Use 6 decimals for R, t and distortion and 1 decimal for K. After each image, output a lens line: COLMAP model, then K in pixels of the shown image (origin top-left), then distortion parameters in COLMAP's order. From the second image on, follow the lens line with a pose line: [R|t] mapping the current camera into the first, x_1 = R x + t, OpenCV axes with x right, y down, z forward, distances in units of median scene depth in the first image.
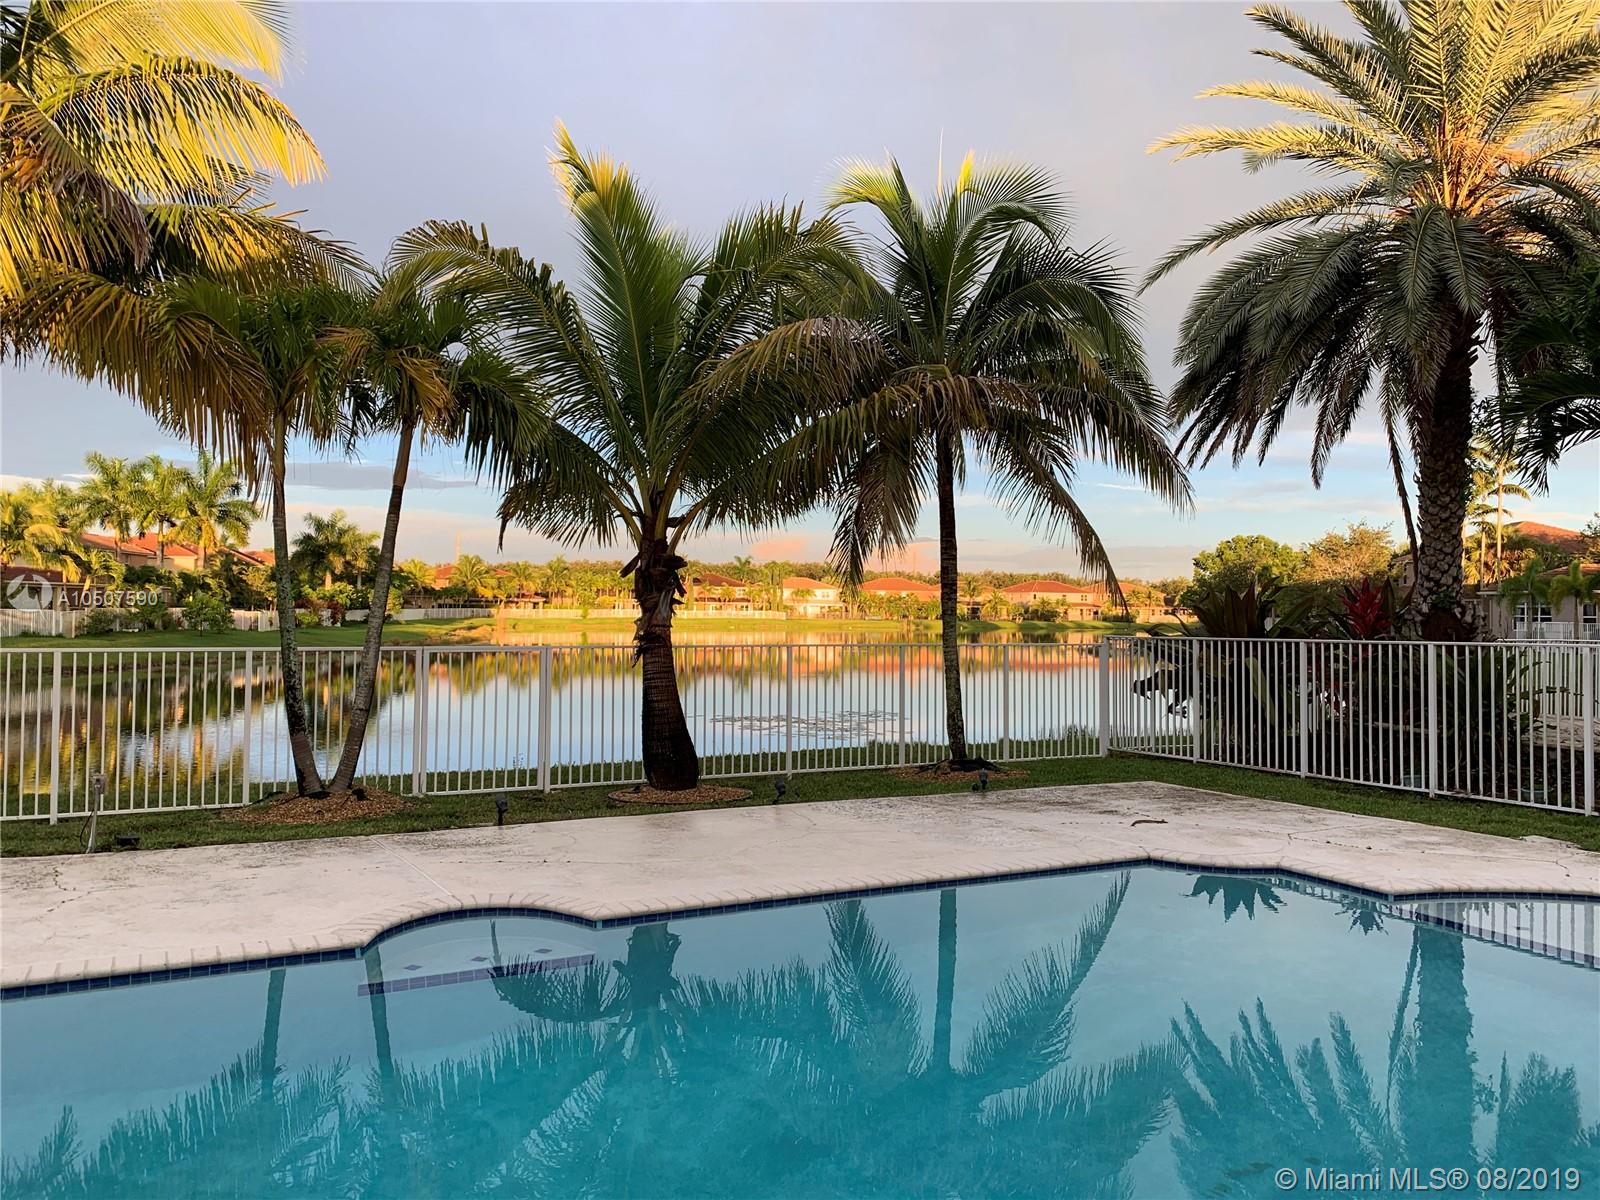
lens RADIAL K [[1203.3, 0, 785.8], [0, 1203.3, 604.1], [0, 0, 1]] dist [0.031607, -0.007125]
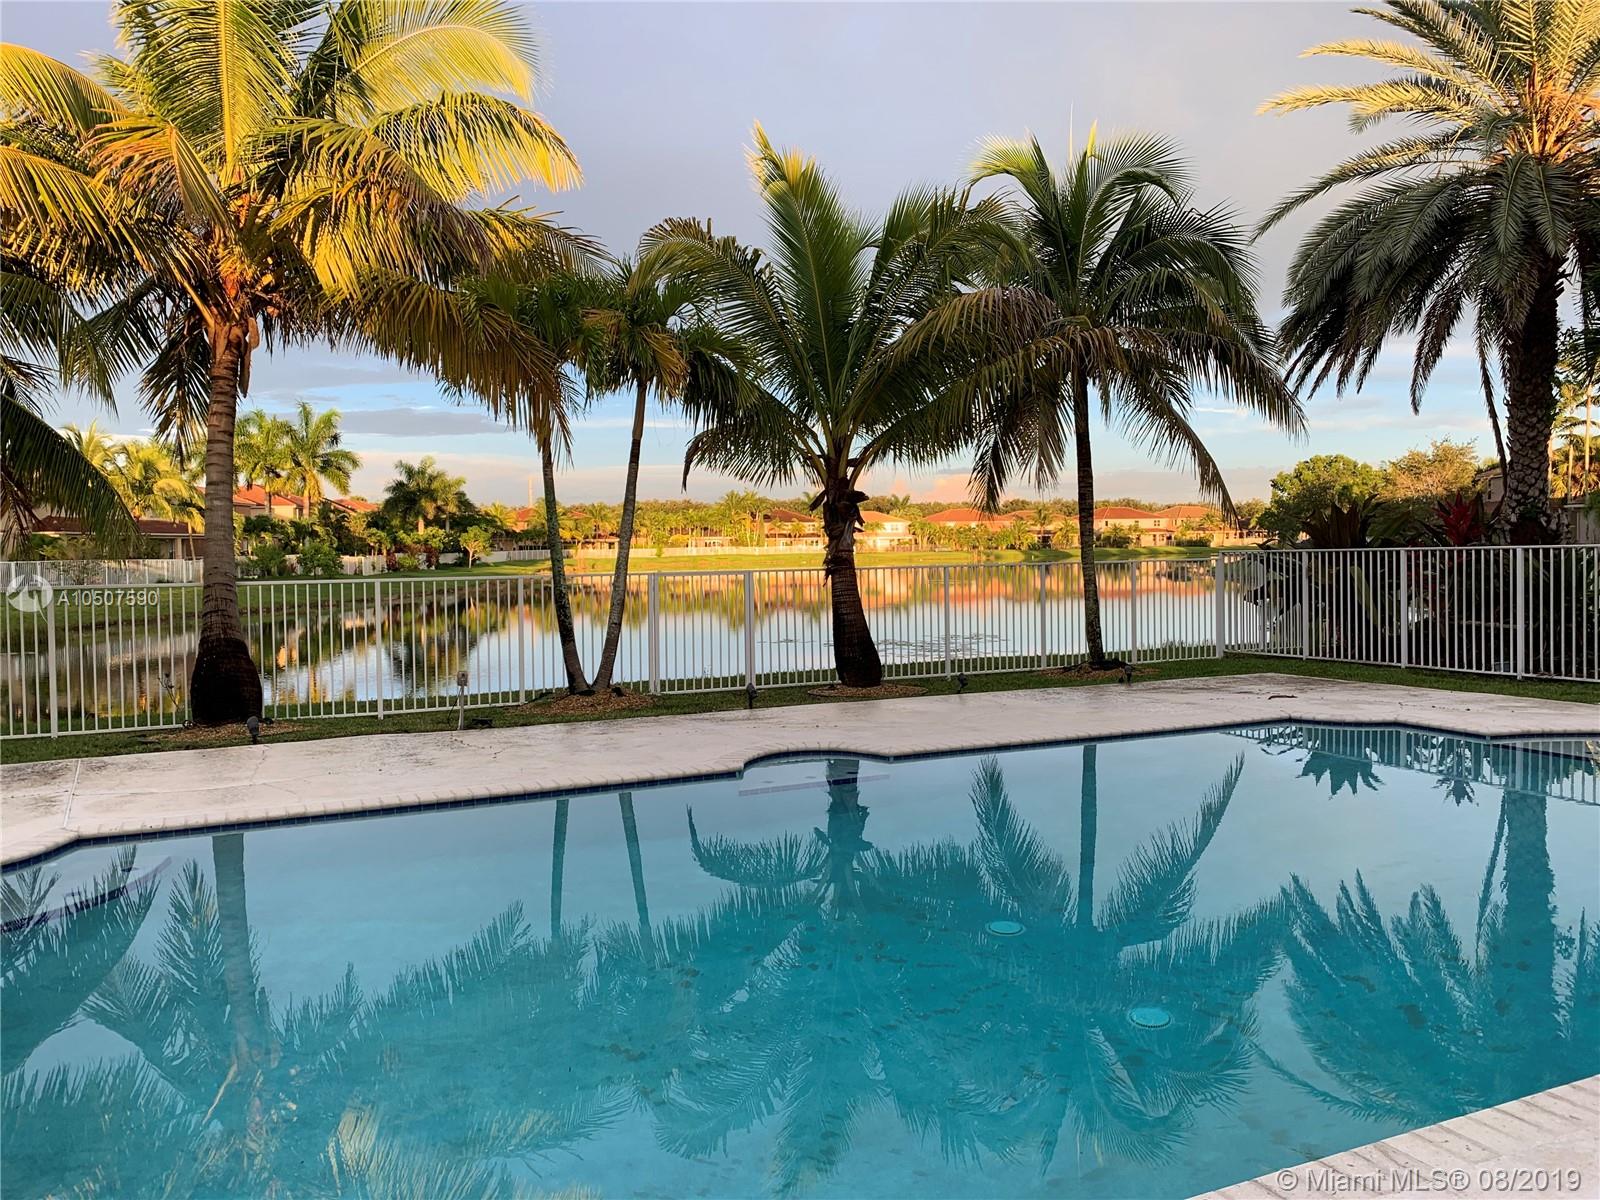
lens RADIAL K [[1195.8, 0, 800.0], [0, 1195.8, 600.0], [0, 0, 1]] dist [0.034682, -0.010010]
pose [[0.998636, -0.023942, -0.046409, -0.080073], [0.026290, 0.998370, 0.050667, 0.004782], [0.045121, -0.051818, 0.997637, -0.145703]]
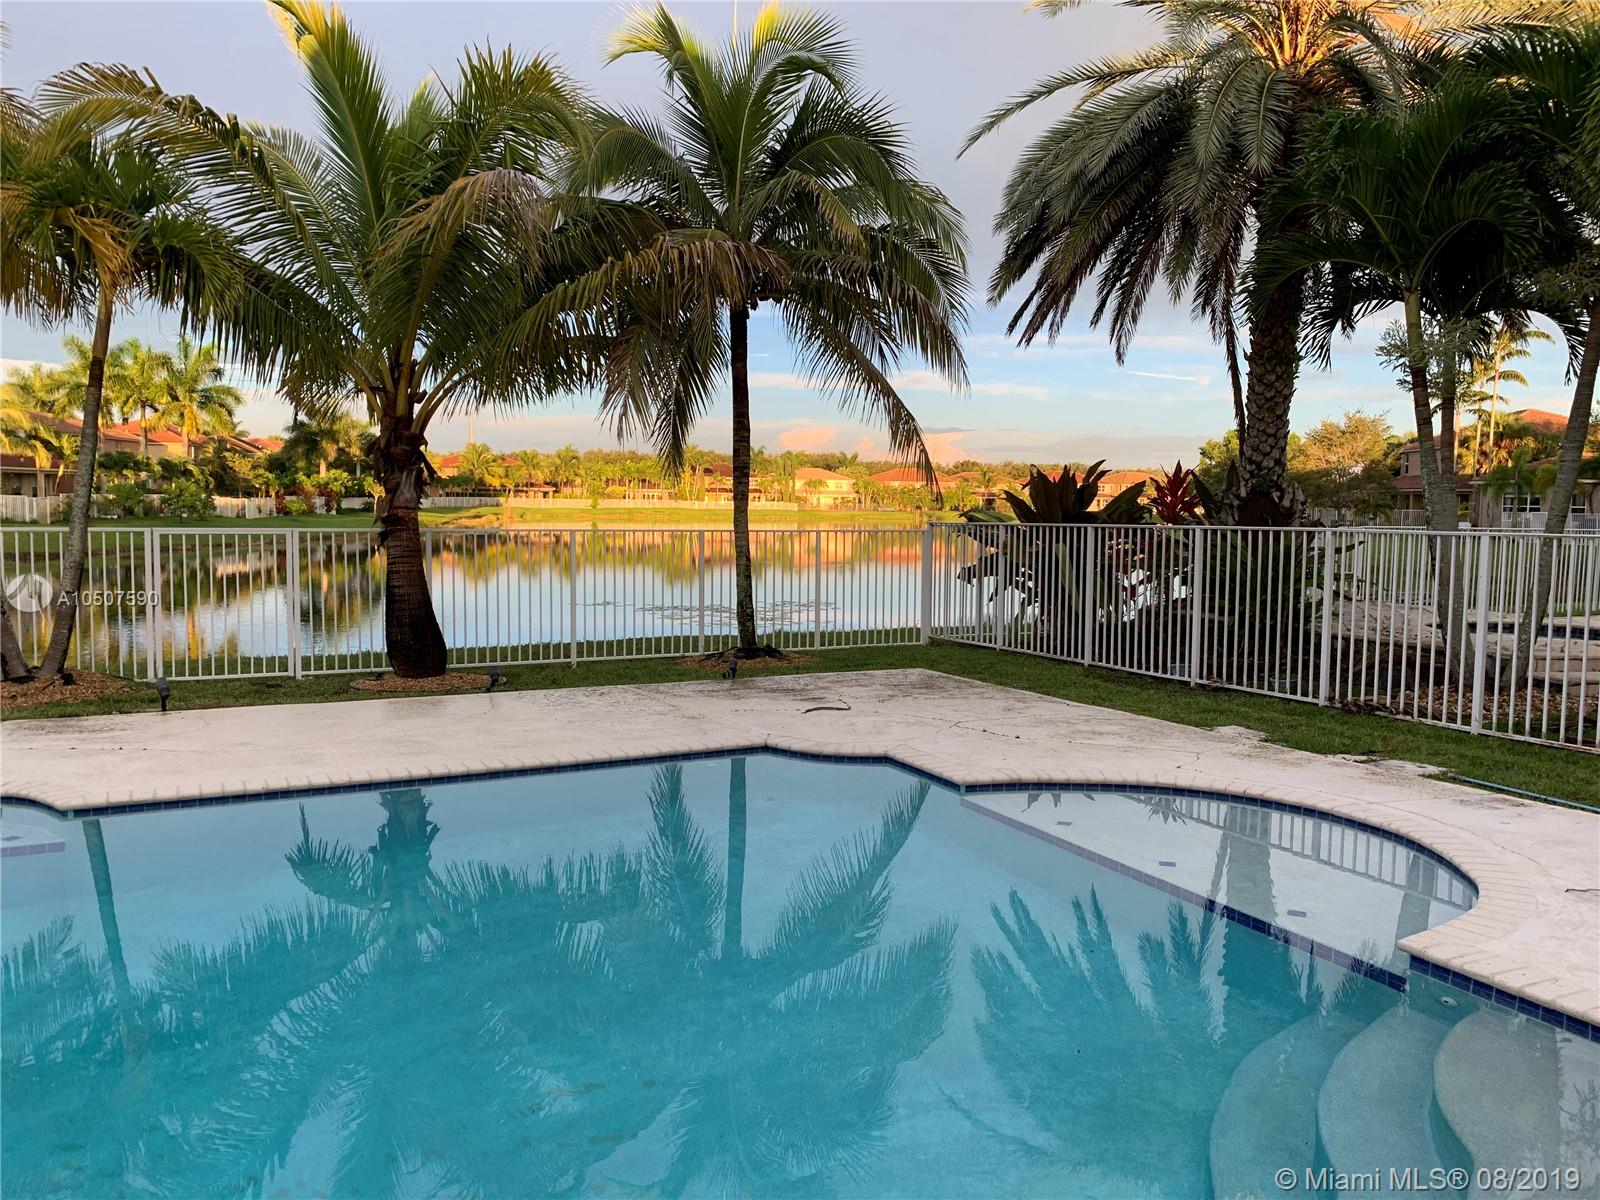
lens RADIAL K [[1203.3, 0, 785.8], [0, 1203.3, 604.1], [0, 0, 1]] dist [0.031607, -0.007125]
pose [[0.999895, 0.004072, -0.013892, 0.176274], [-0.002795, 0.995870, 0.090749, 0.005630], [0.014204, -0.090701, 0.995777, 0.032362]]
